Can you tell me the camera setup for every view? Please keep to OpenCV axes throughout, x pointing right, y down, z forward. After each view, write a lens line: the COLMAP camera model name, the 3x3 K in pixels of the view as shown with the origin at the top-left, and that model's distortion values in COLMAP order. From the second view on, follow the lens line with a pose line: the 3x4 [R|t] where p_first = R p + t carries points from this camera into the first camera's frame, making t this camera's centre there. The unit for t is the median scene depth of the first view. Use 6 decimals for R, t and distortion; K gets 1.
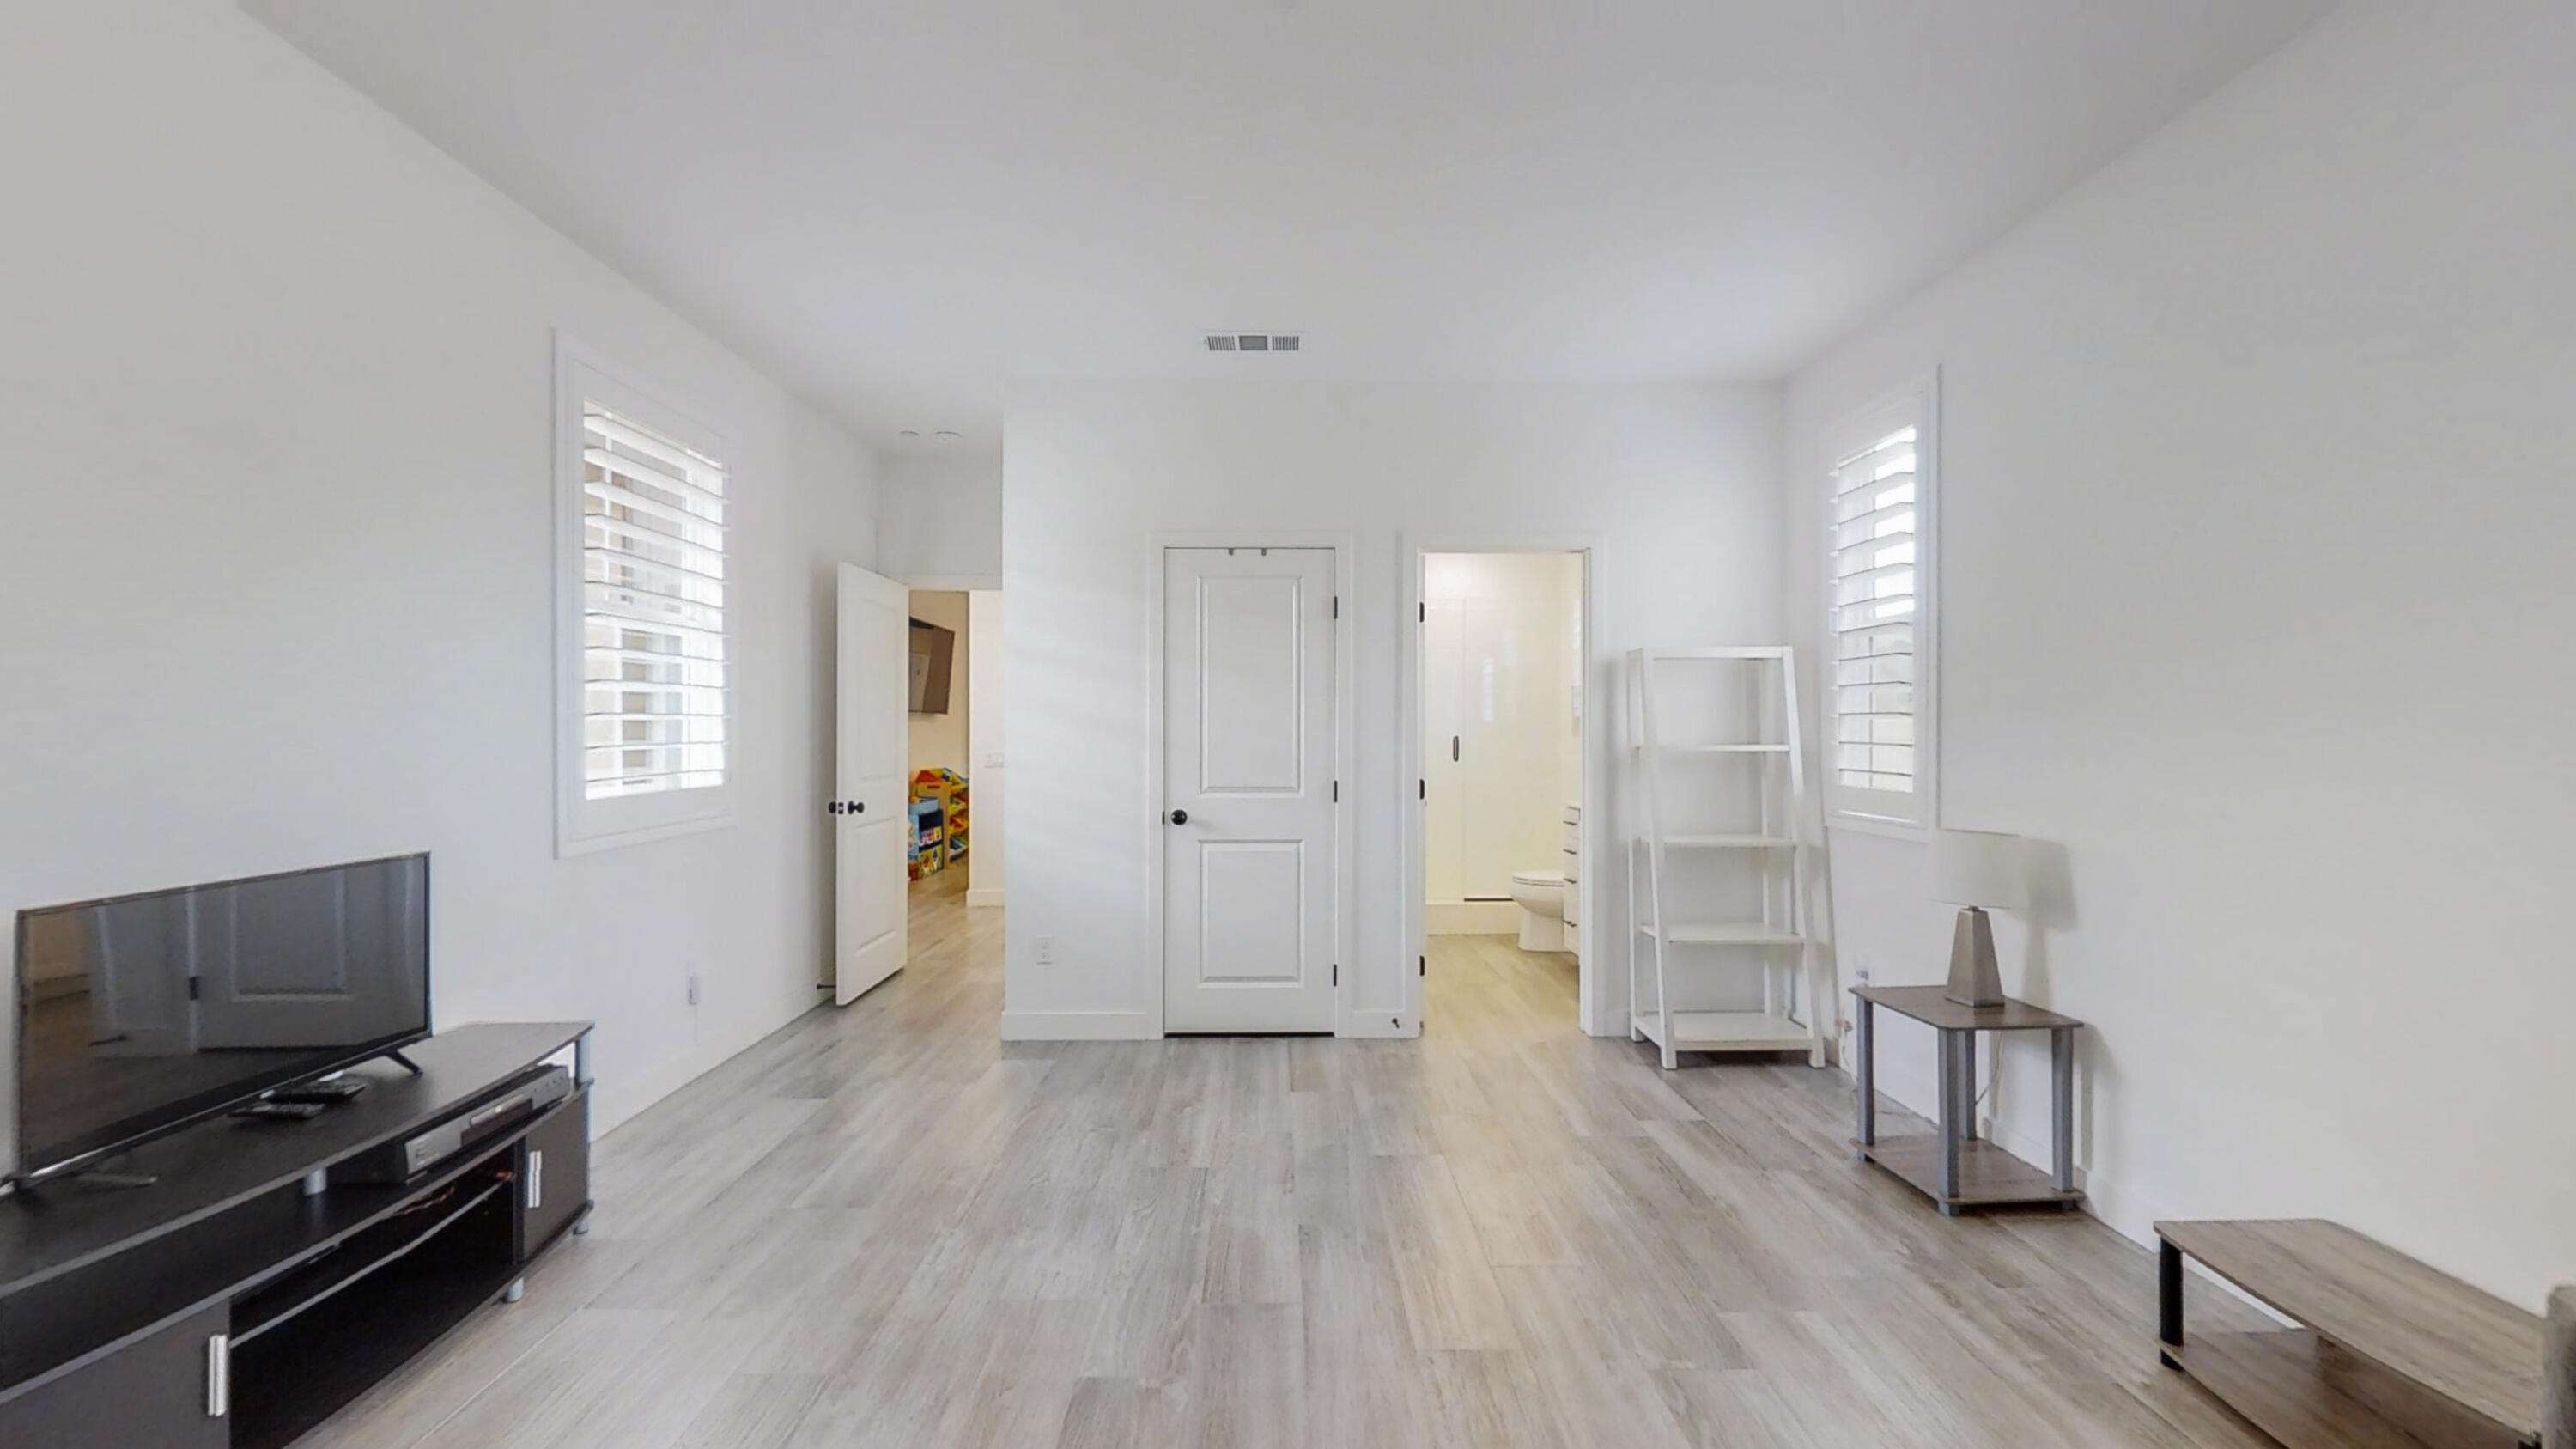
lens RADIAL K [[957.3, 0, 1286.7], [0, 957.3, 725.8], [0, 0, 1]] dist [0.000922, 0.000105]
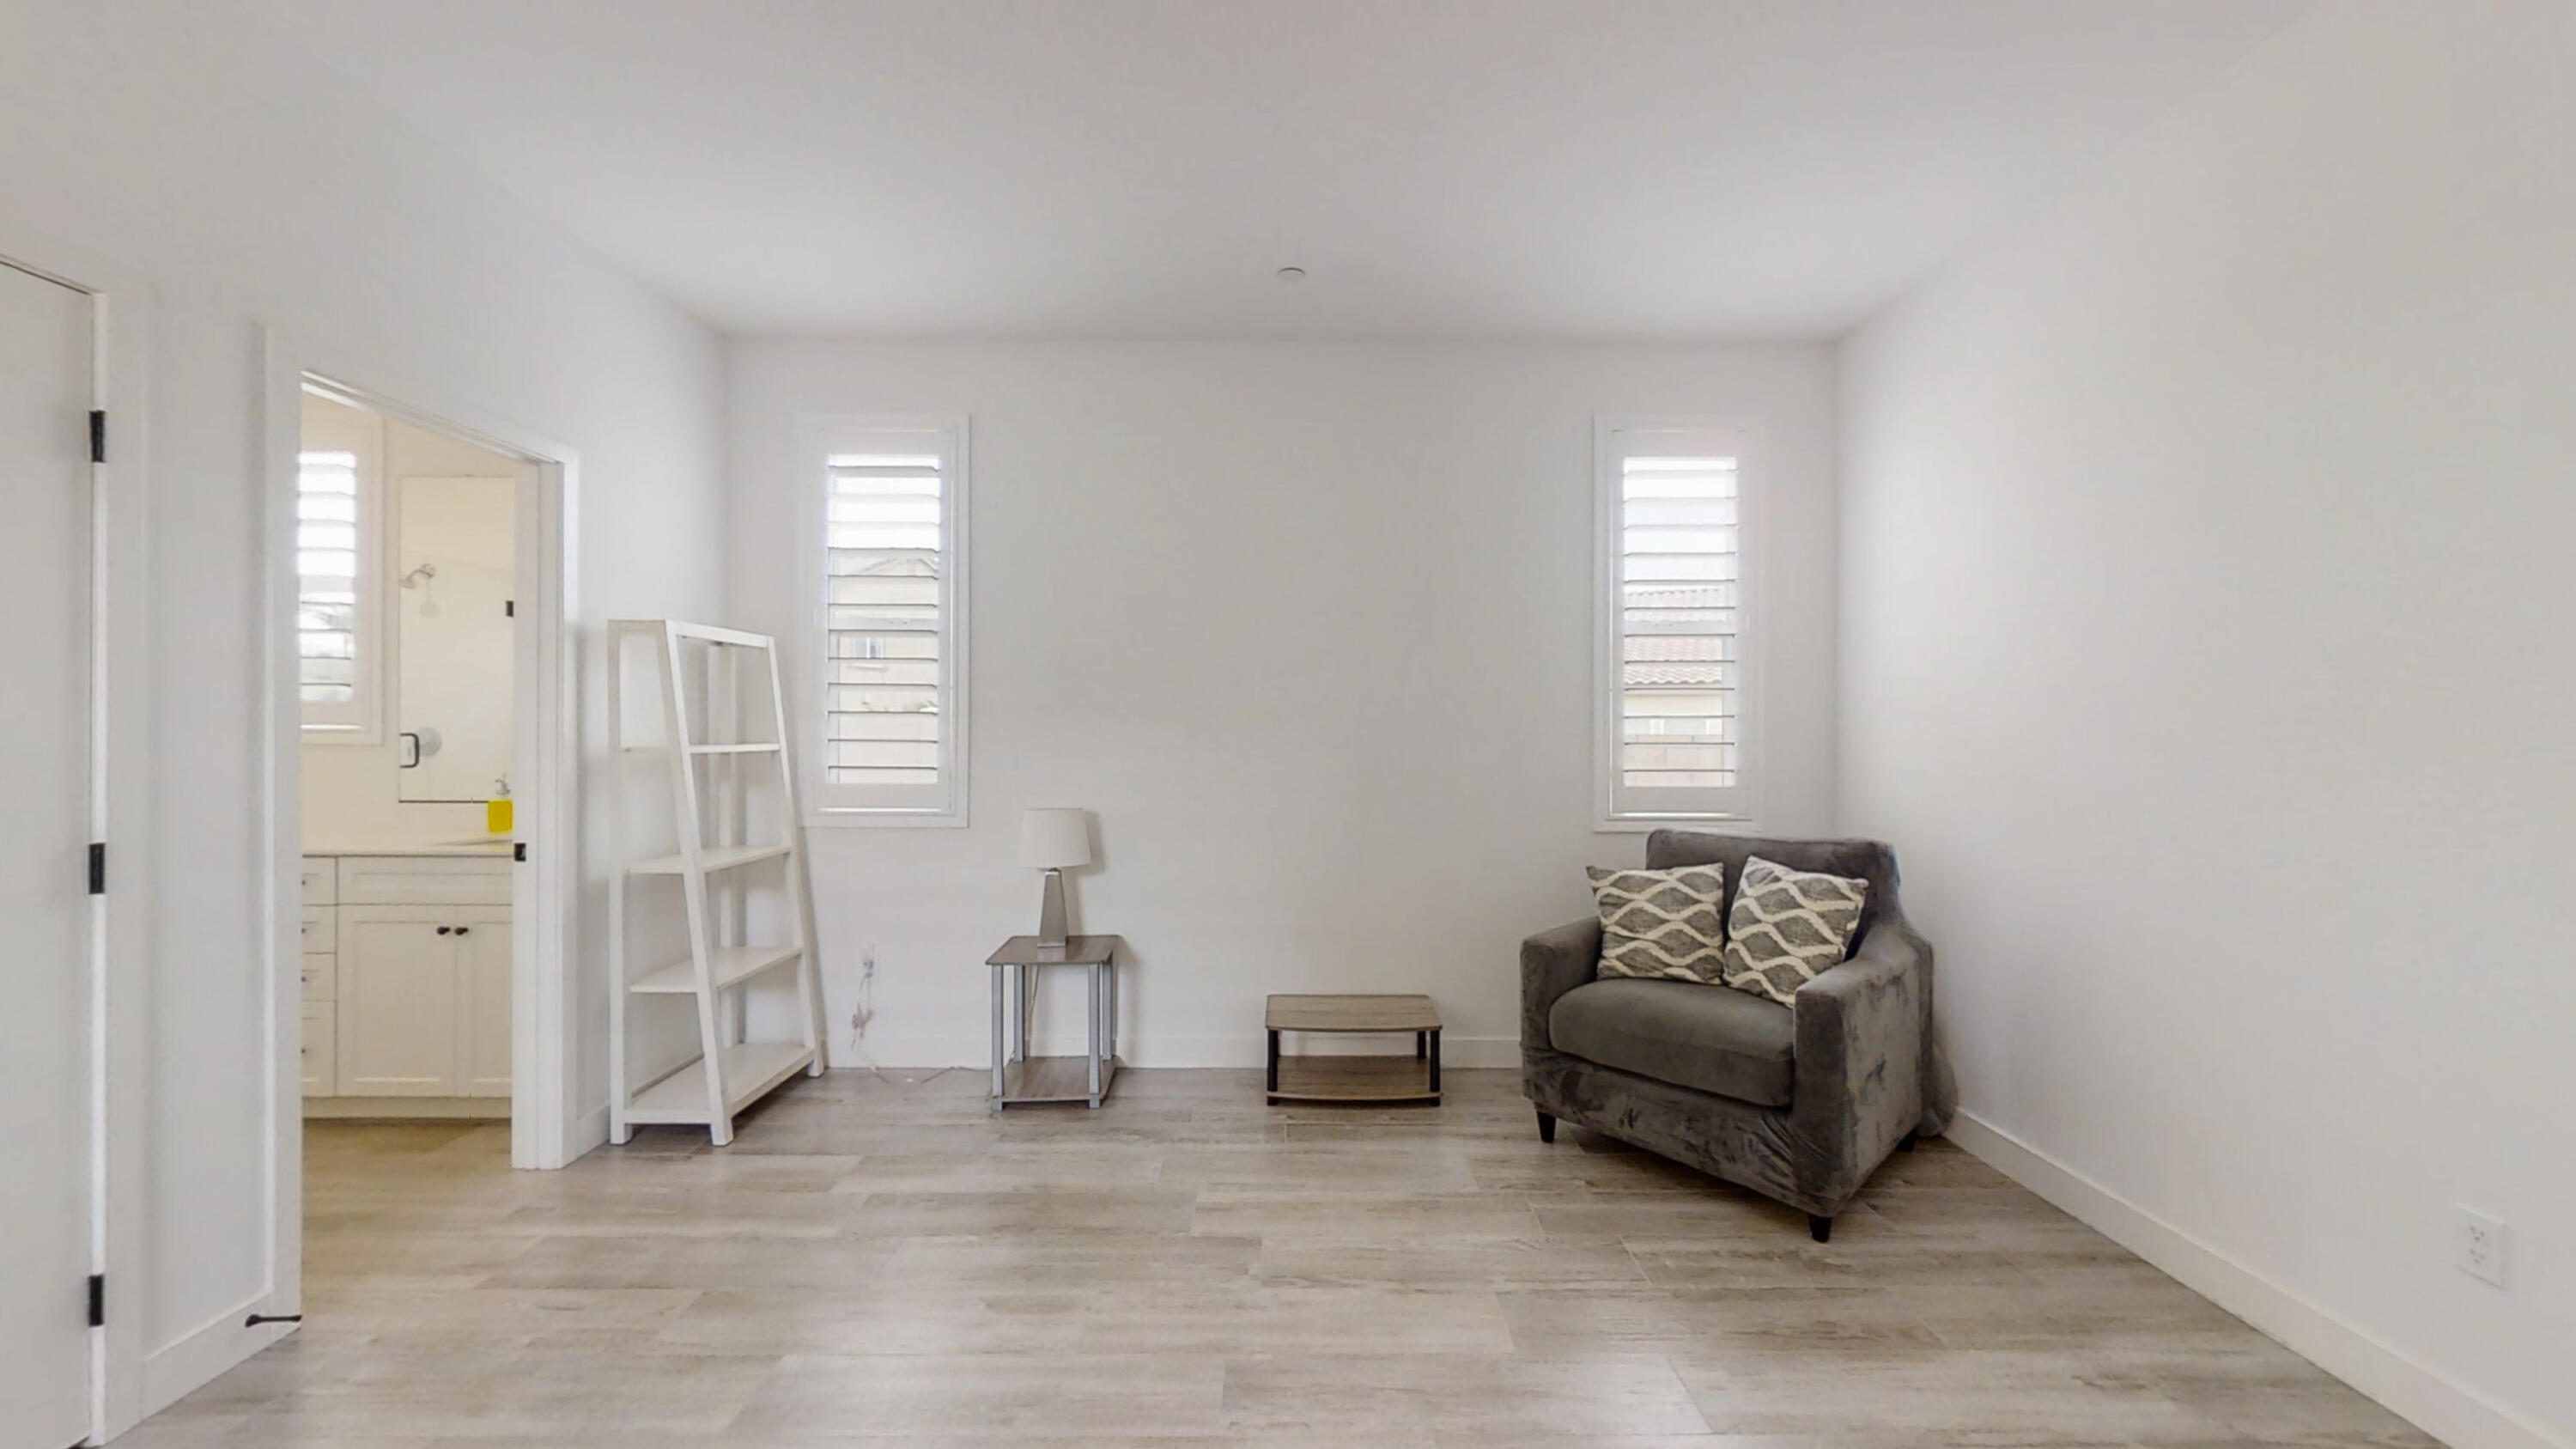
lens RADIAL K [[957.3, 0, 1285.4], [0, 957.3, 727.9], [0, 0, 1]] dist [0.000922, 0.000105]
pose [[0.005238, 0.004427, 0.999976, -0.442245], [-0.006146, 0.999971, -0.004395, 0.006141], [-0.999967, -0.006123, 0.005265, 0.558735]]
